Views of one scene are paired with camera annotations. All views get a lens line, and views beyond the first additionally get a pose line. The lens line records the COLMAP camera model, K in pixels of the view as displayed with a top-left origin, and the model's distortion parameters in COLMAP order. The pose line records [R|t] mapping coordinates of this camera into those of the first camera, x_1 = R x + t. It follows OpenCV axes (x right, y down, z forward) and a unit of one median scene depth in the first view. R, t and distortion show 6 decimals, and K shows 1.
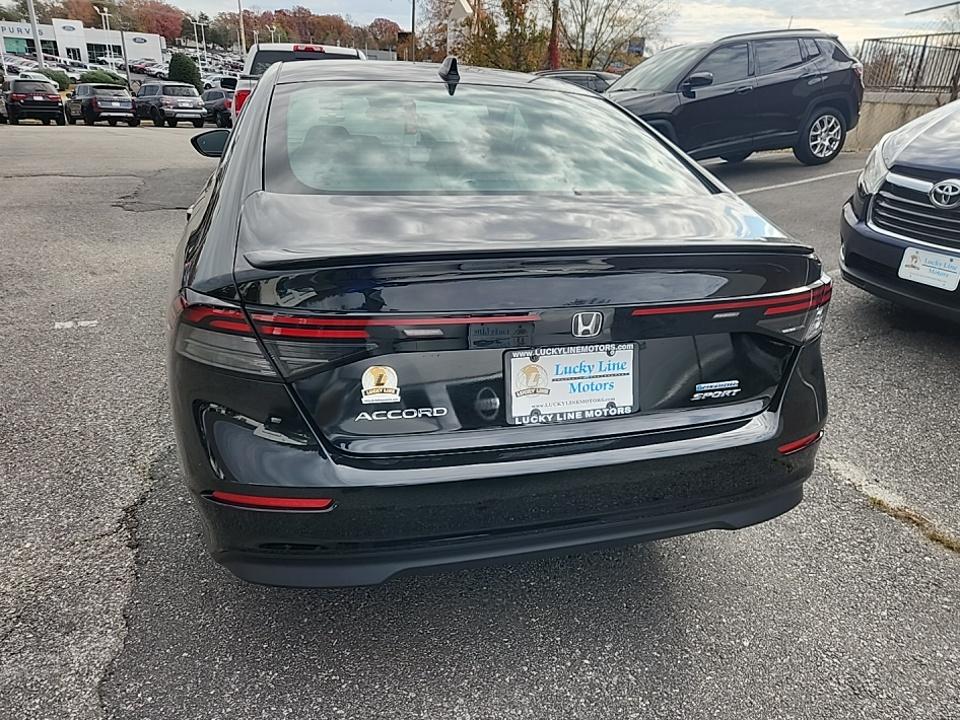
lens RADIAL K [[666.2, 0, 467.3], [0, 666.2, 346.2], [0, 0, 1]] dist [0.046574, -0.036137]
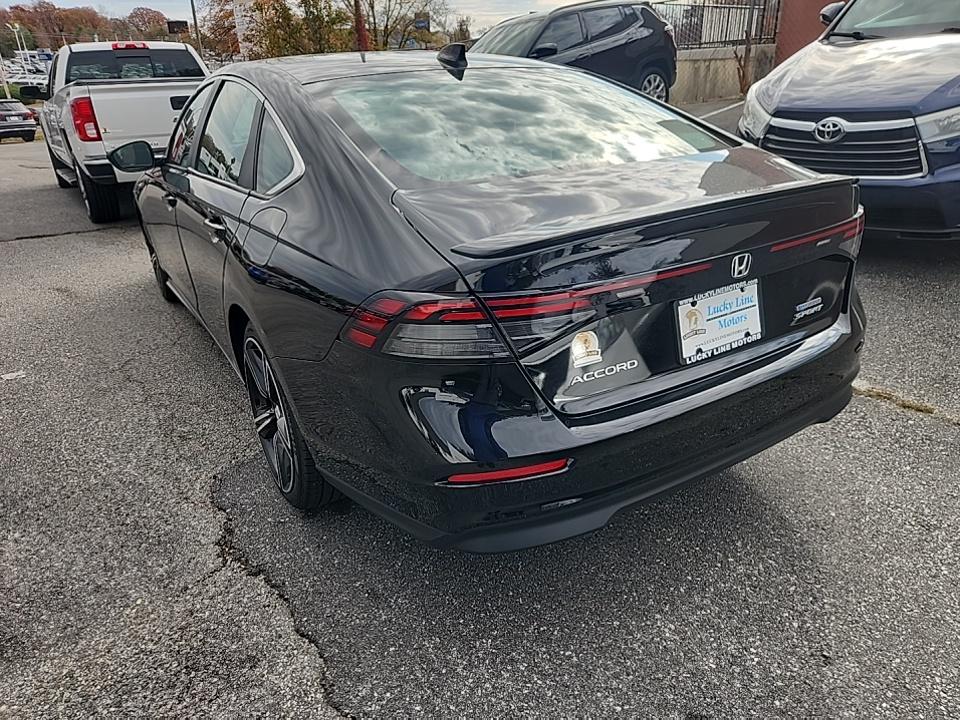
lens RADIAL K [[666.2, 0, 455.3], [0, 666.2, 355.6], [0, 0, 1]] dist [0.046574, -0.036137]
pose [[0.956247, -0.178665, 0.231671, -0.440138], [0.170246, 0.983809, 0.056004, -0.021415], [-0.237926, -0.014113, 0.971181, -0.008849]]
